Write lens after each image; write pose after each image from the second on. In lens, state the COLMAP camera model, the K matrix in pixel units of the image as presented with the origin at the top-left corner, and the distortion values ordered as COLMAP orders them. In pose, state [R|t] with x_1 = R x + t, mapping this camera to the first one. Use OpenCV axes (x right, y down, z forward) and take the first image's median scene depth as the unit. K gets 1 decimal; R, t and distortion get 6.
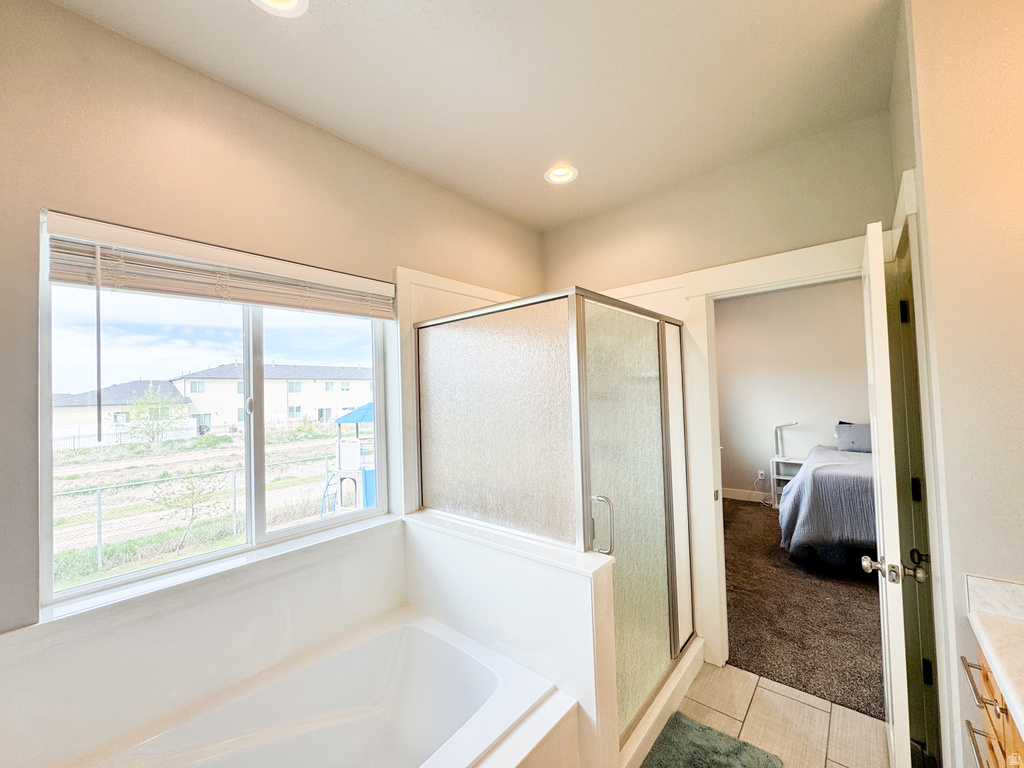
lens RADIAL K [[410.7, 0, 512.0], [0, 410.7, 384.0], [0, 0, 1]] dist [-0.001488, -0.000131]
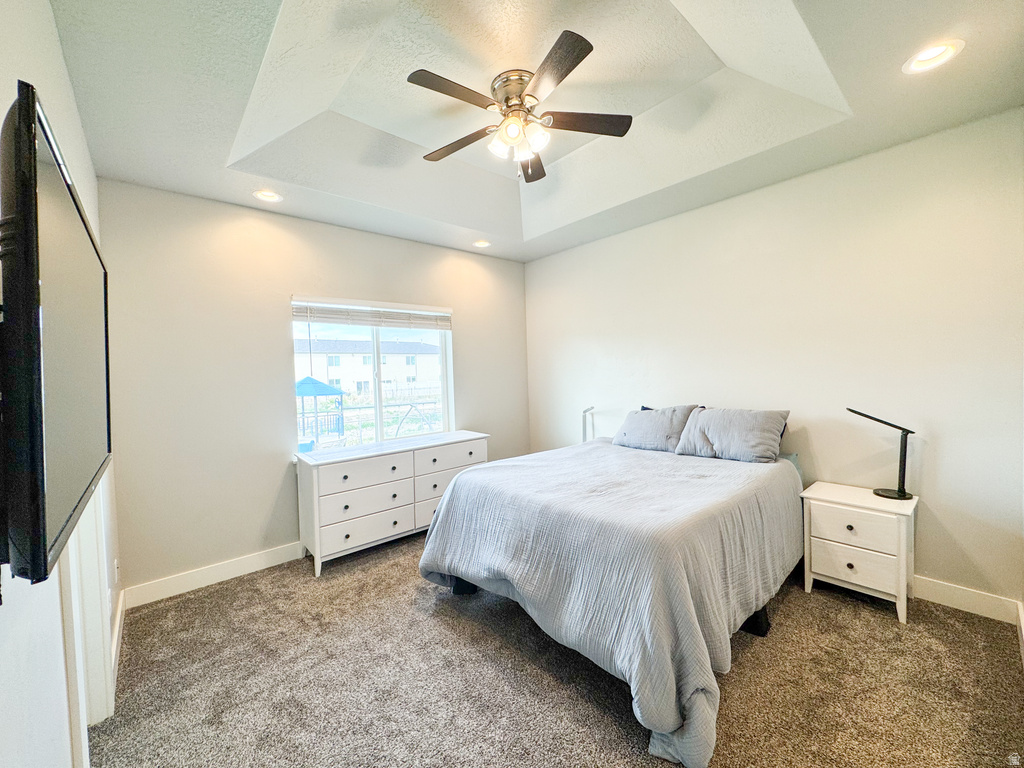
lens RADIAL K [[410.7, 0, 512.0], [0, 410.7, 384.0], [0, 0, 1]] dist [-0.001488, -0.000131]
pose [[0.990406, 0.009577, -0.137855, 0.659388], [-0.000872, 0.998009, 0.063066, -0.000828], [0.138184, -0.062340, 0.988443, 0.191263]]
